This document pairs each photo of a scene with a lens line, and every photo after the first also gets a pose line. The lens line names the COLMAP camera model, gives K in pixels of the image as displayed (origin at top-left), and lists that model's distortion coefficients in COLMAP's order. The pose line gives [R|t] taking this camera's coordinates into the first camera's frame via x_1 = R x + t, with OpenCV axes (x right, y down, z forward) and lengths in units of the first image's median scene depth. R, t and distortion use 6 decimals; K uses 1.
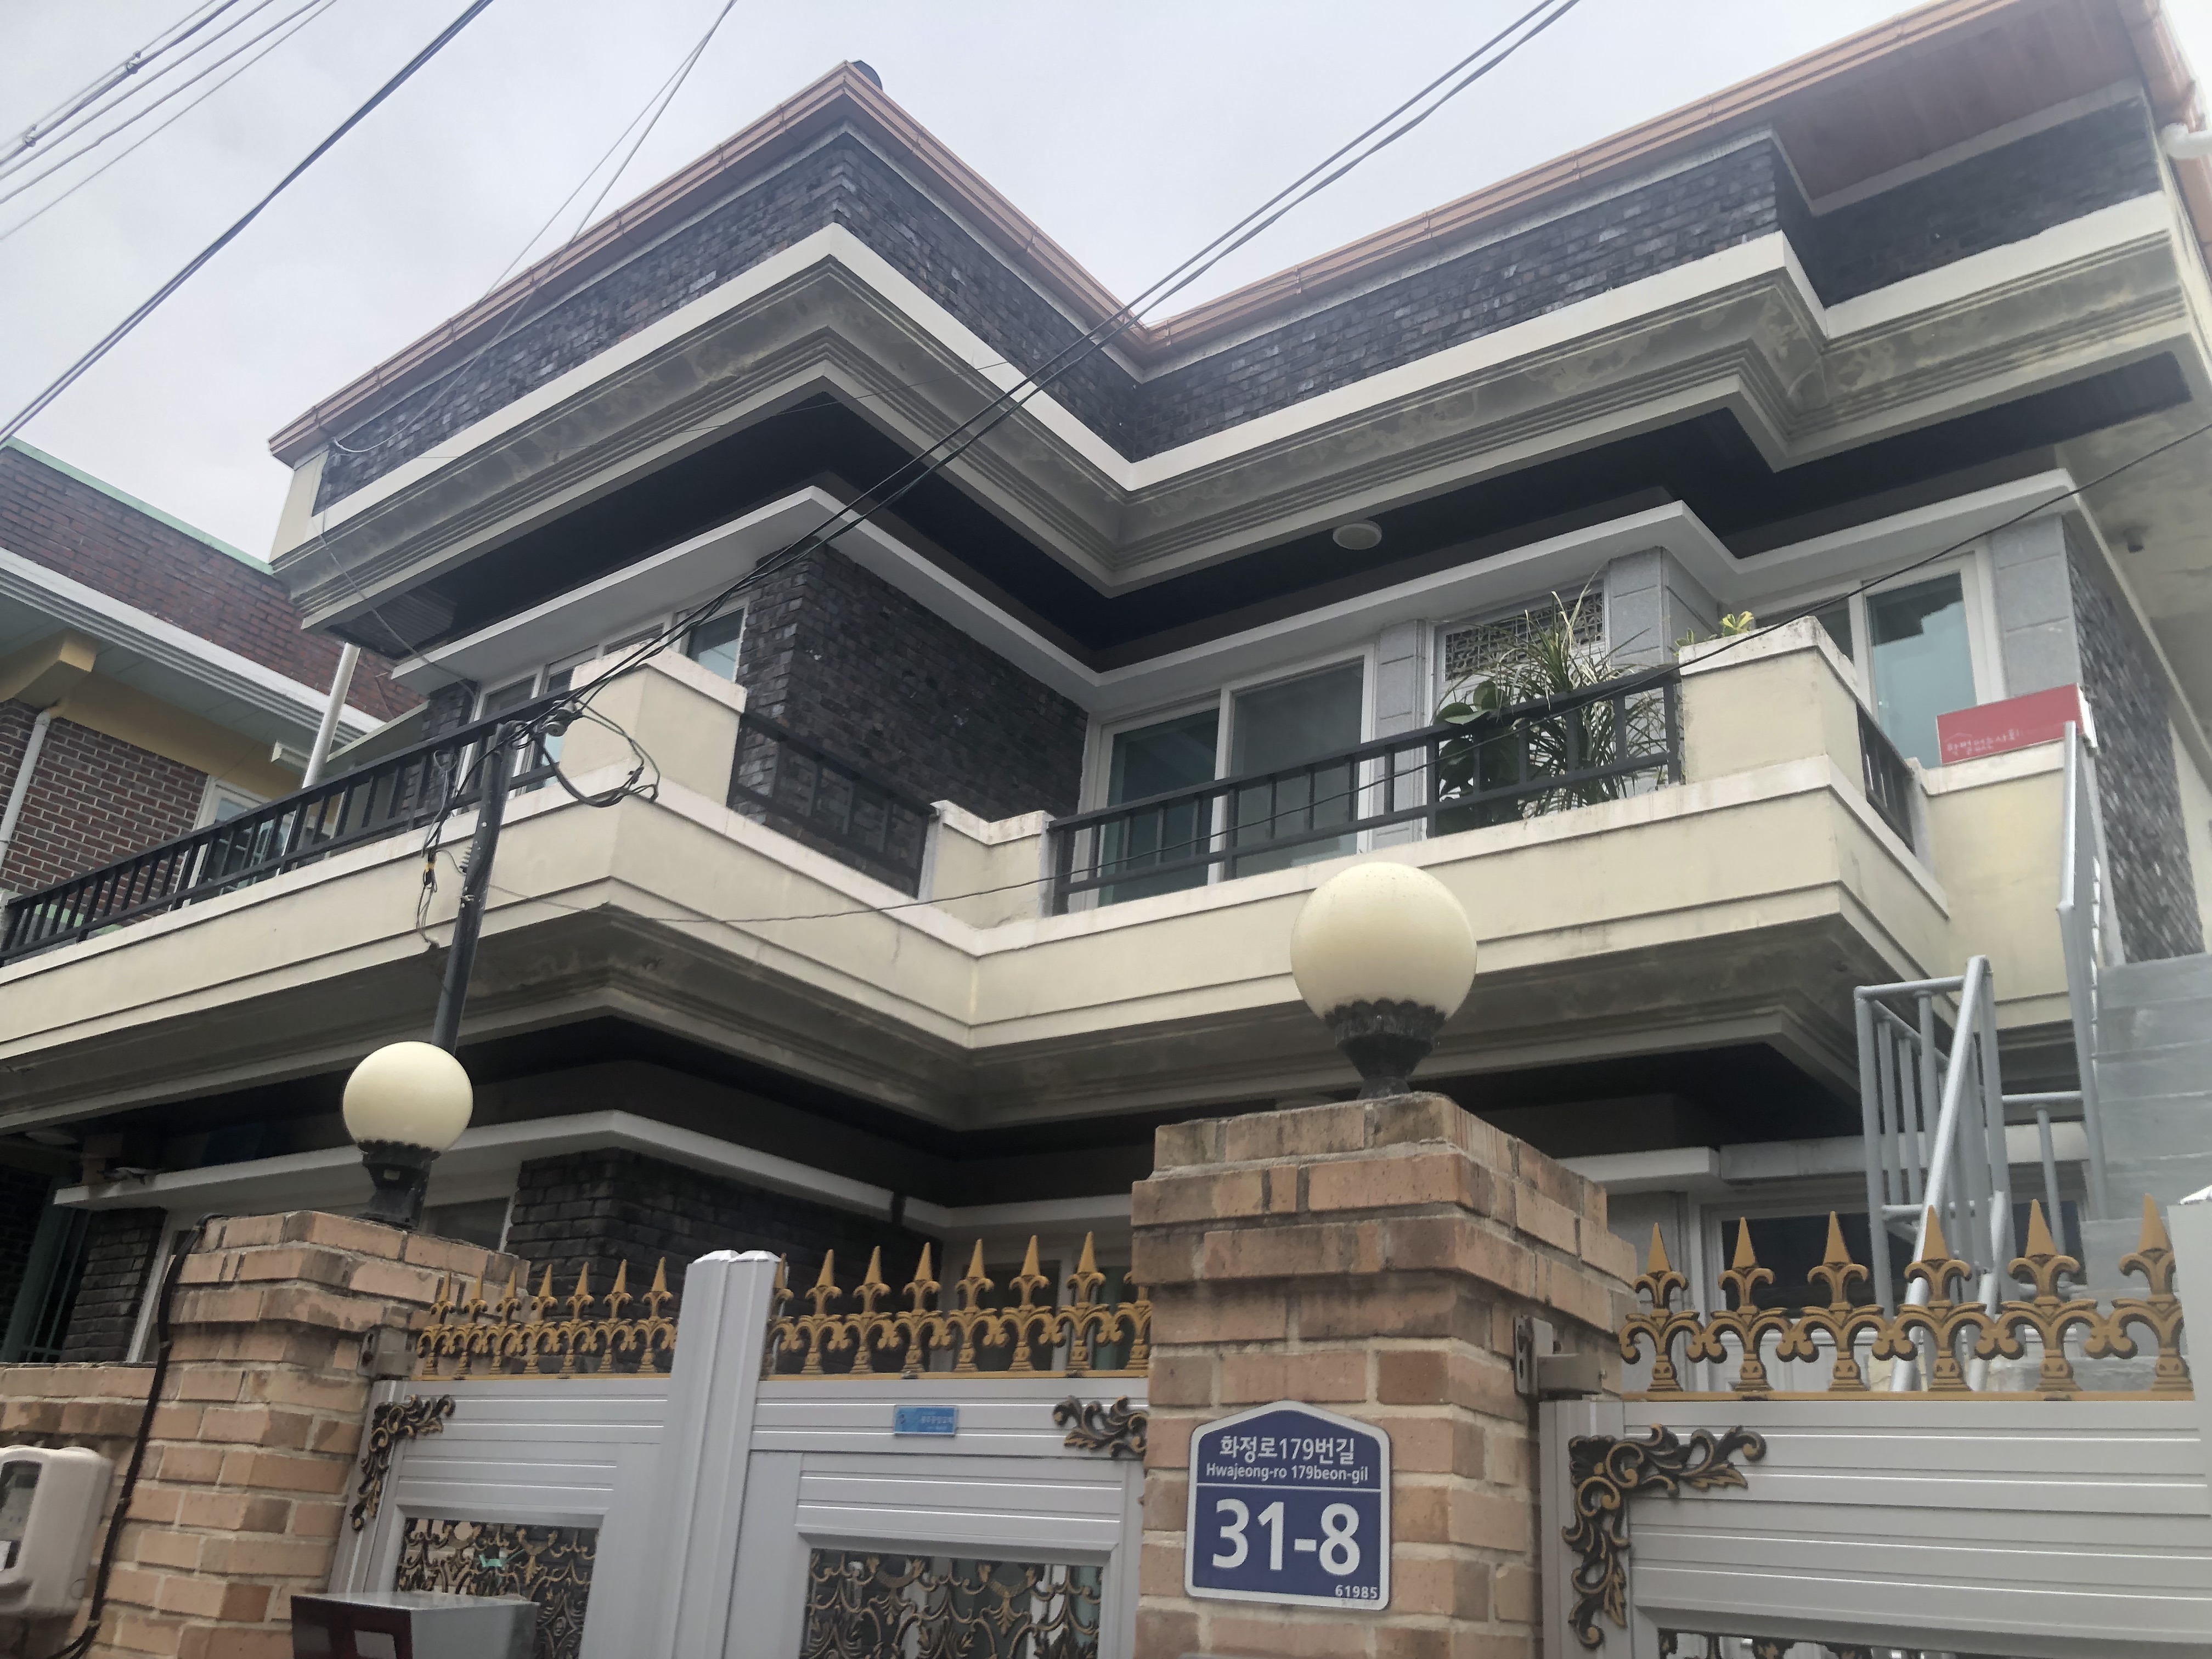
lens RADIAL K [[1793.2, 0, 1106.0], [0, 1793.2, 829.5], [0, 0, 1]] dist [-0.010621, -0.005574]
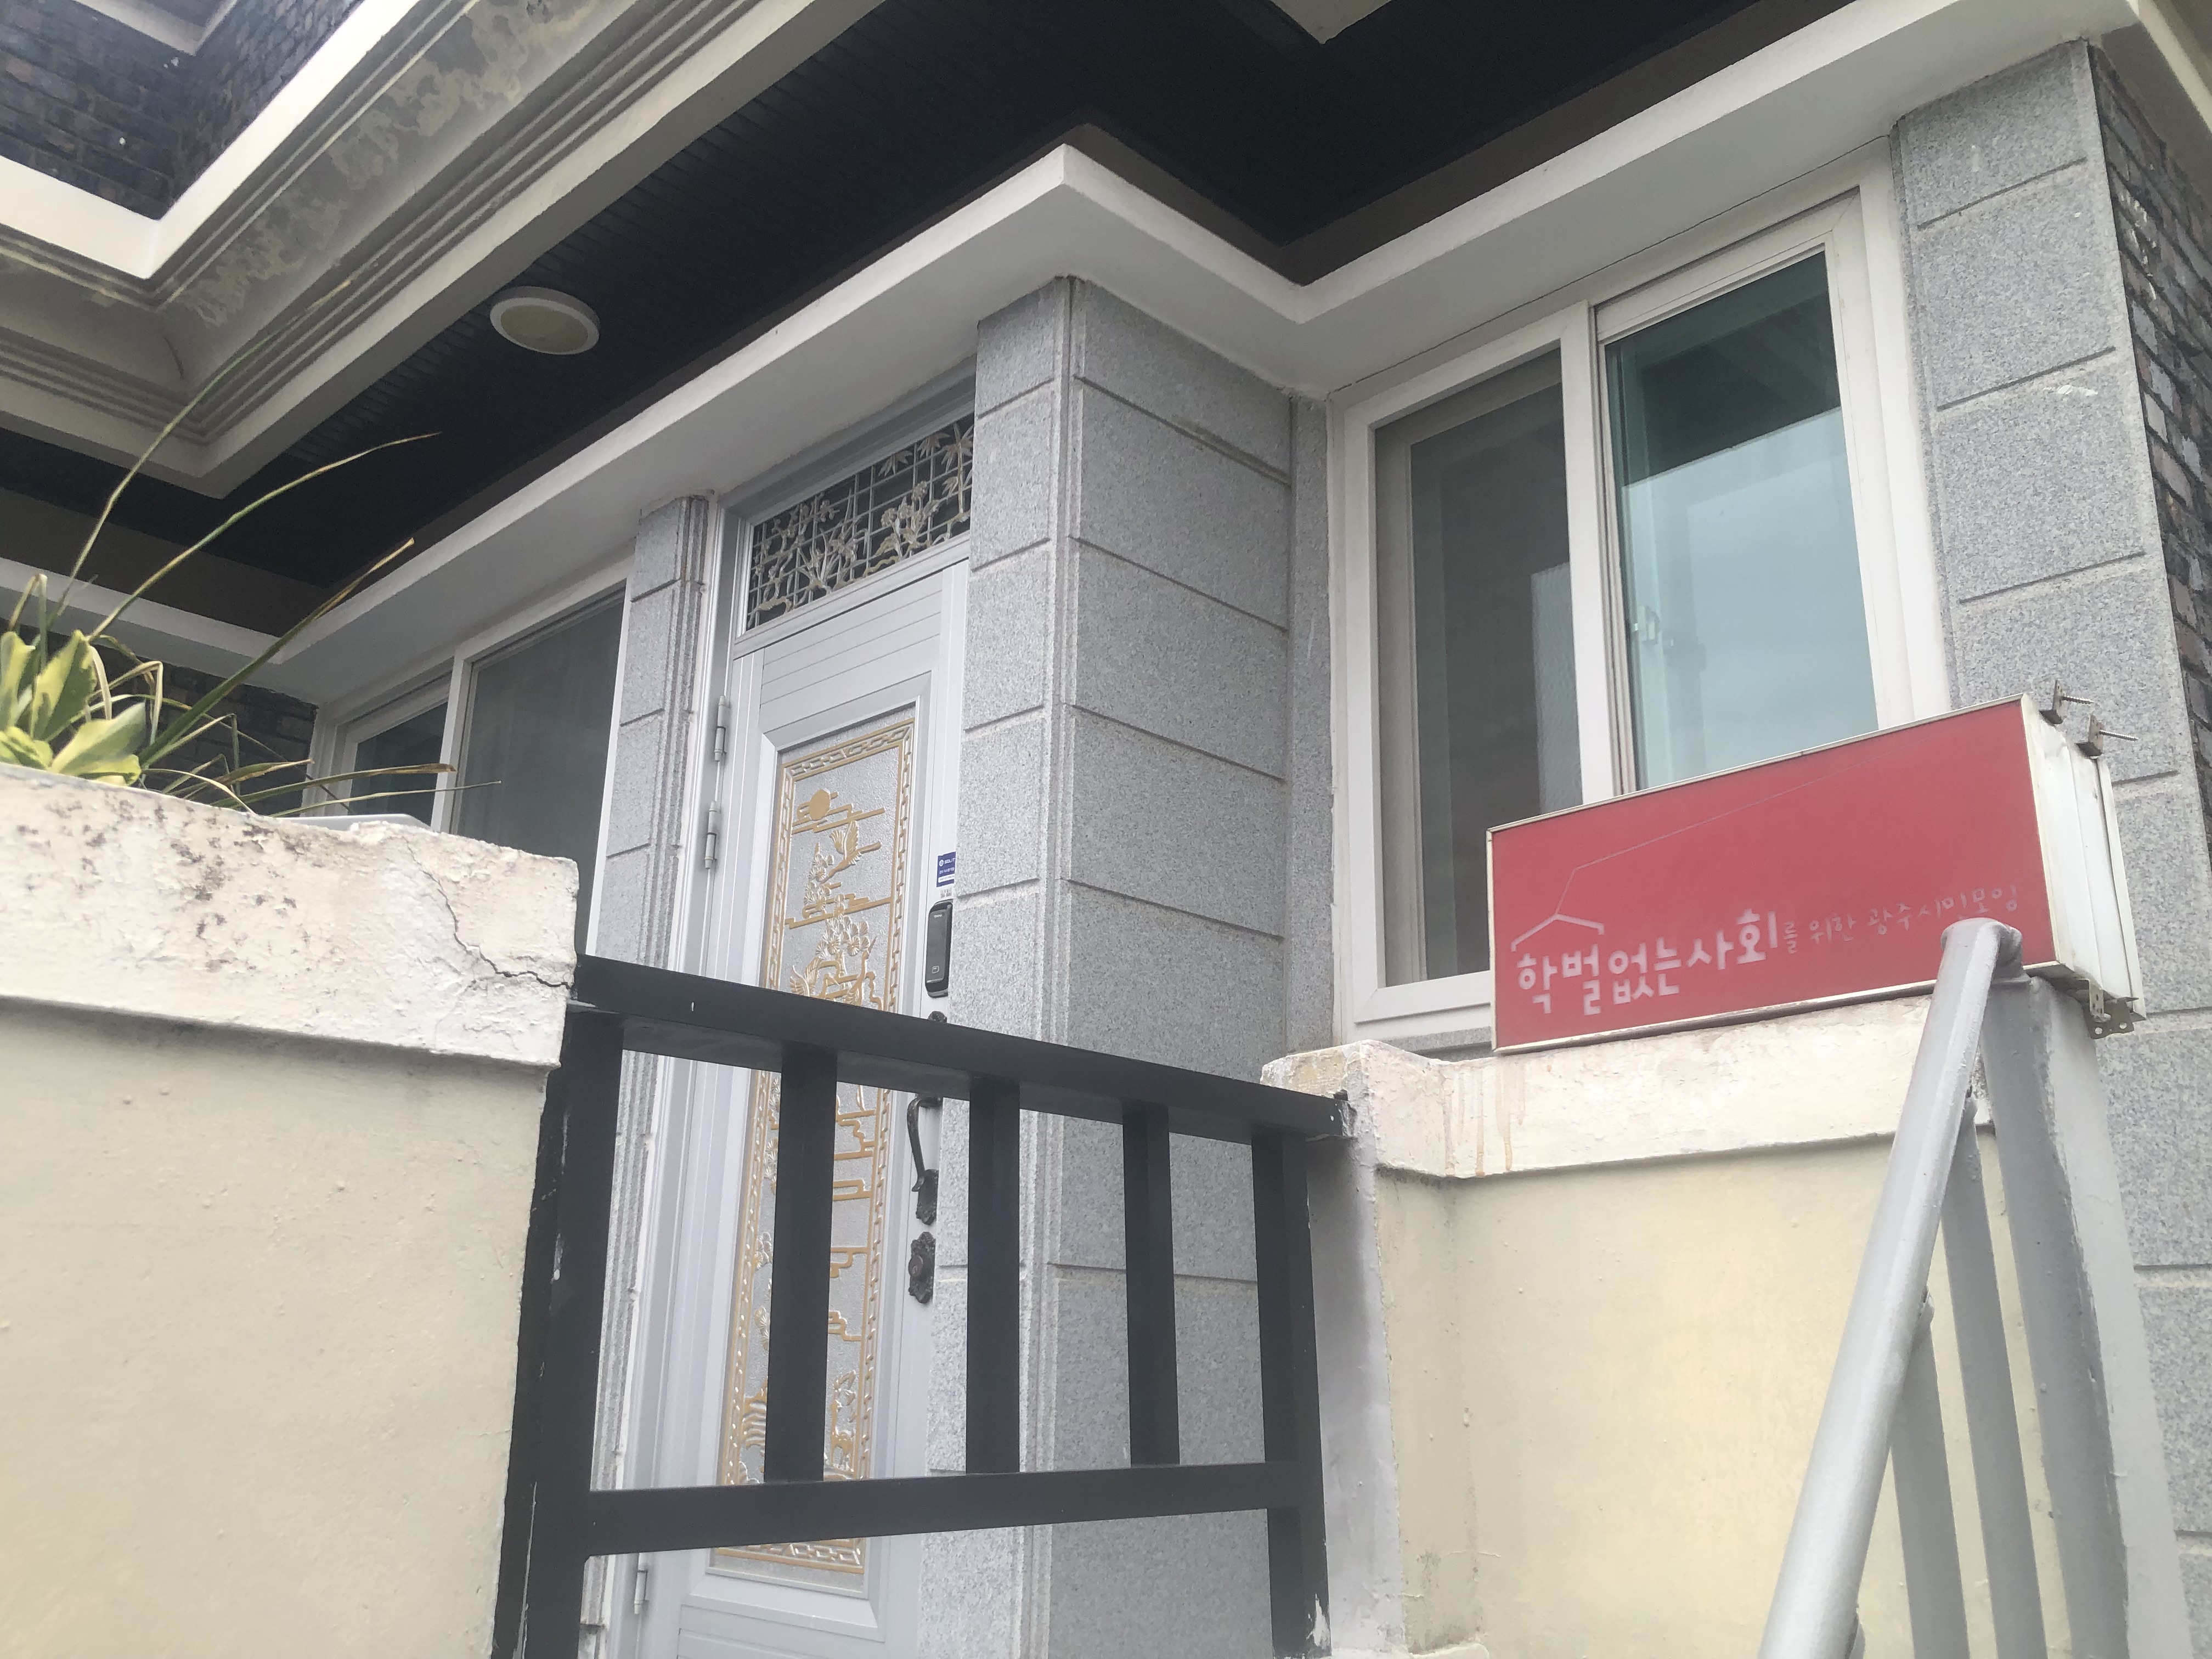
lens RADIAL K [[1857.9, 0, 1106.0], [0, 1857.9, 829.5], [0, 0, 1]] dist [0.032934, 0.004943]
pose [[0.992506, -0.090883, -0.081685, 0.339495], [0.098956, 0.989960, 0.100929, -0.076828], [0.071692, -0.108256, 0.991535, 0.573395]]
